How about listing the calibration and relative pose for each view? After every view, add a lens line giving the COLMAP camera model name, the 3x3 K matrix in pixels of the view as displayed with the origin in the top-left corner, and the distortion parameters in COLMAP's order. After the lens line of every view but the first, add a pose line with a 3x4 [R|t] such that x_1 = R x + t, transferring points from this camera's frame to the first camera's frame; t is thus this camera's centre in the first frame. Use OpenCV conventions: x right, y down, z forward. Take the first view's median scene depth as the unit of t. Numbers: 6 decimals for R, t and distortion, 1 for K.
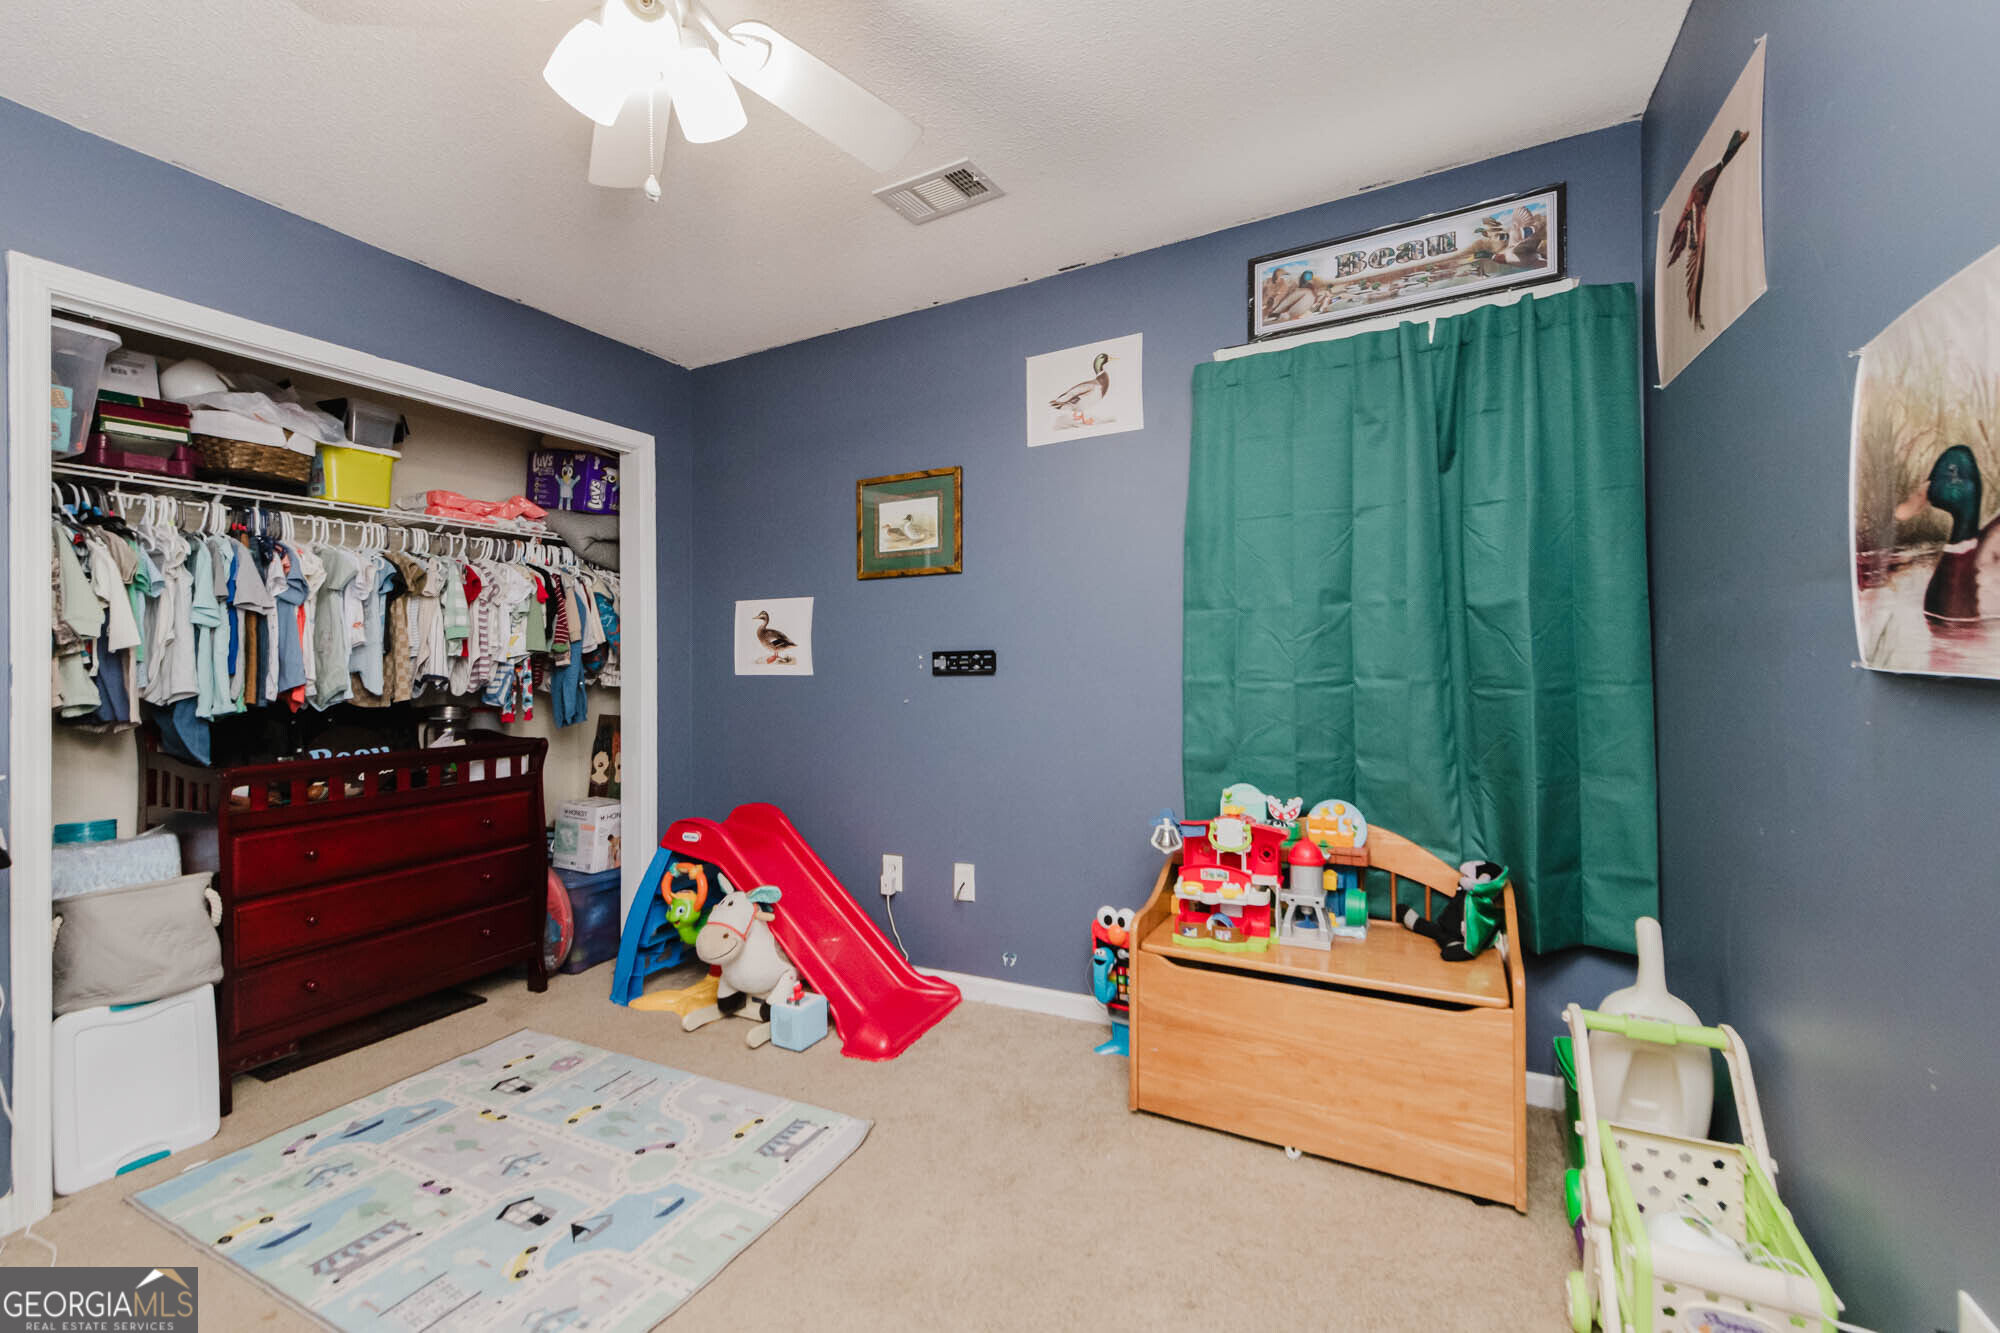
lens RADIAL K [[802.1, 0, 996.5], [0, 802.1, 616.0], [0, 0, 1]] dist [0.012339, -0.005099]
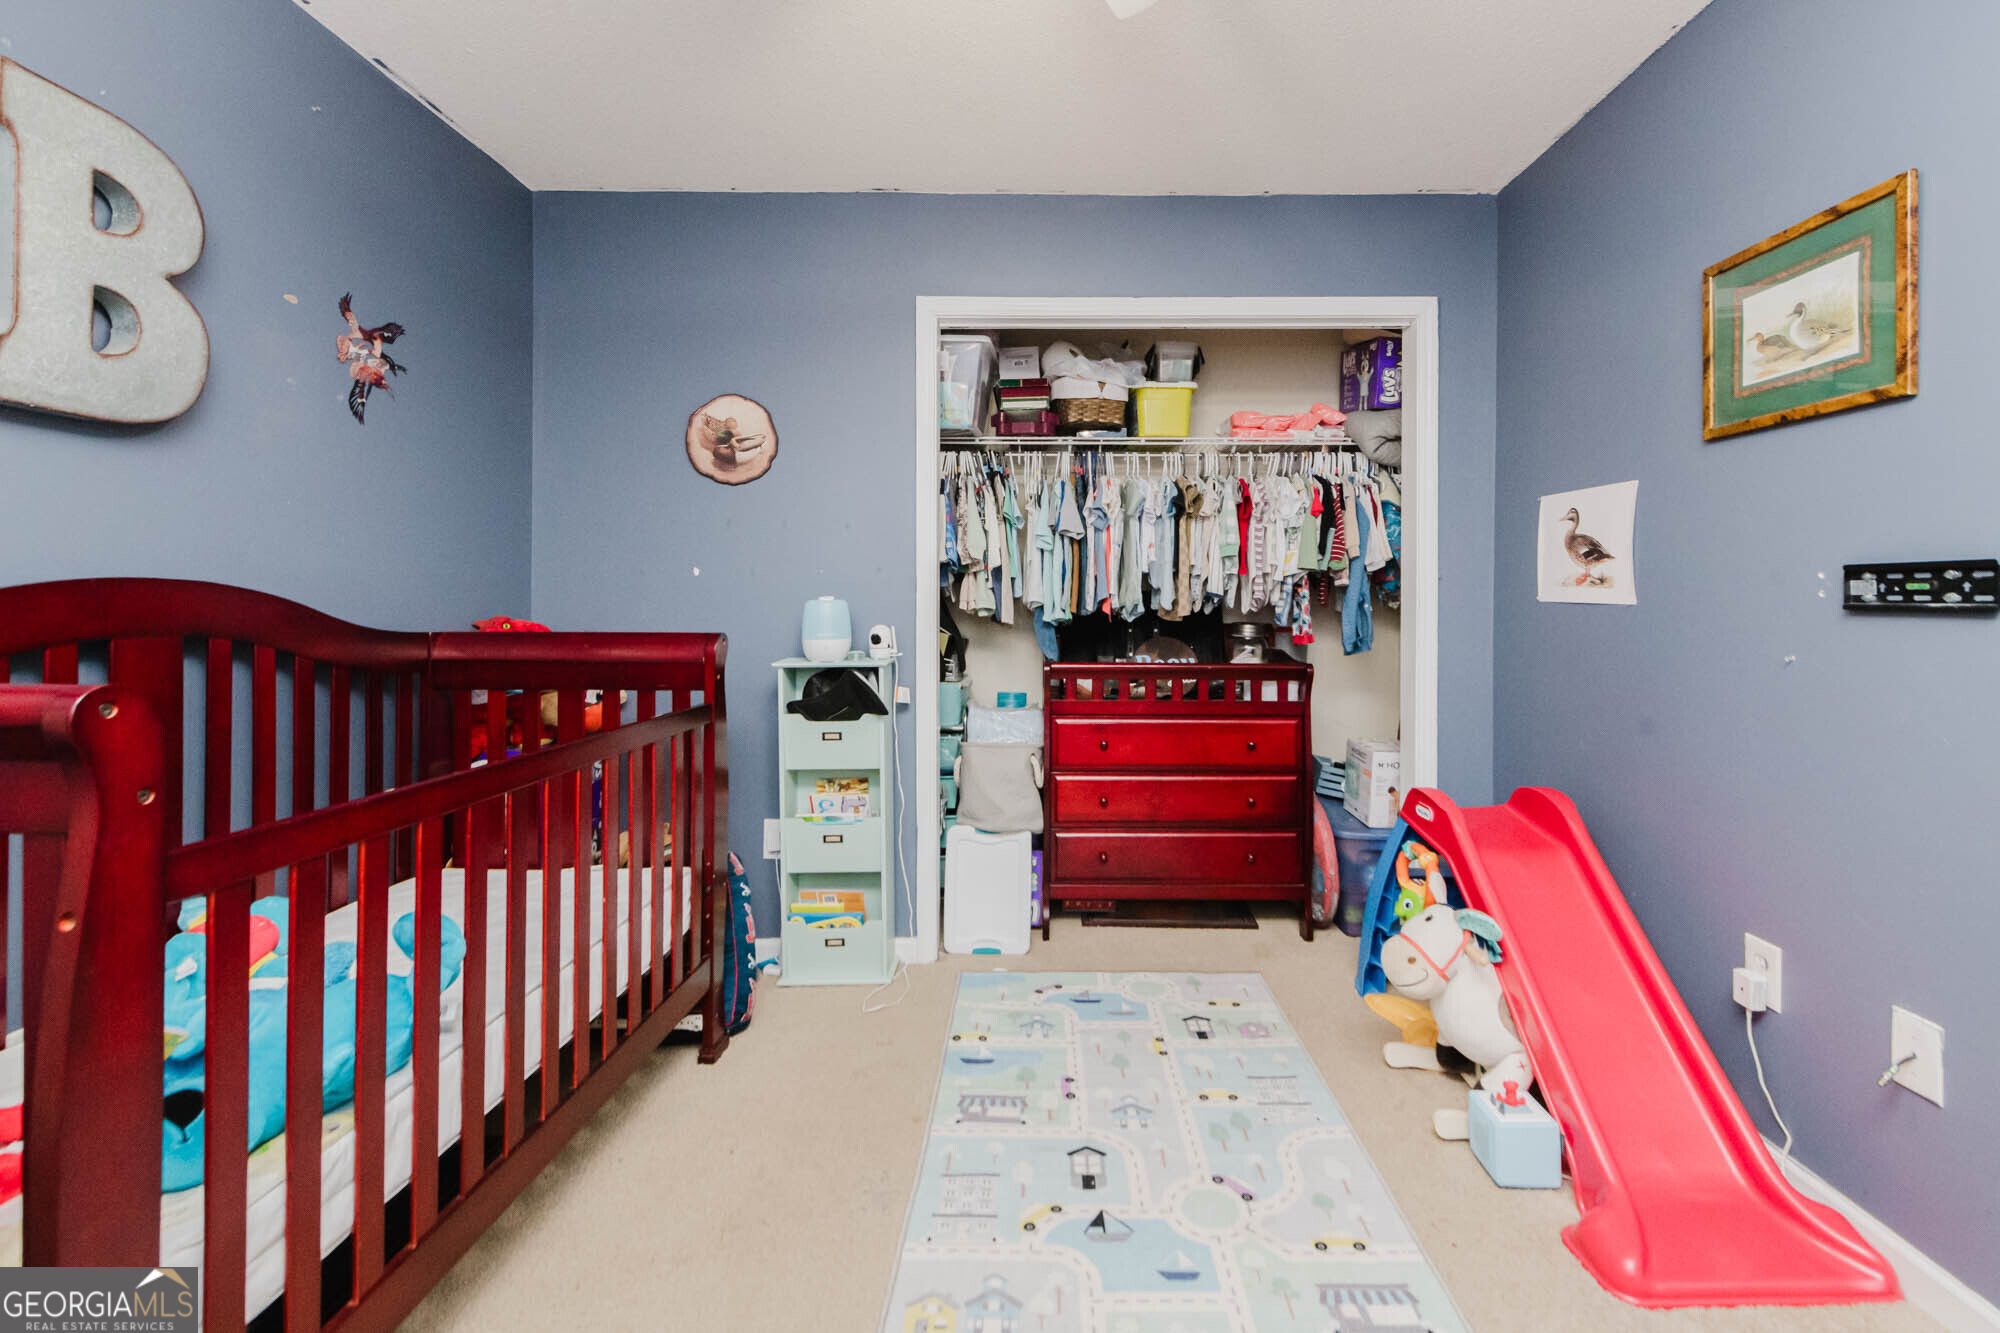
lens RADIAL K [[849.1, 0, 1004.3], [0, 849.1, 564.0], [0, 0, 1]] dist [0.015490, -0.006637]
pose [[0.458228, -0.010952, -0.888767, 0.154066], [0.040864, 0.999126, 0.008757, 0.017781], [0.887895, -0.040331, 0.458275, 0.289961]]
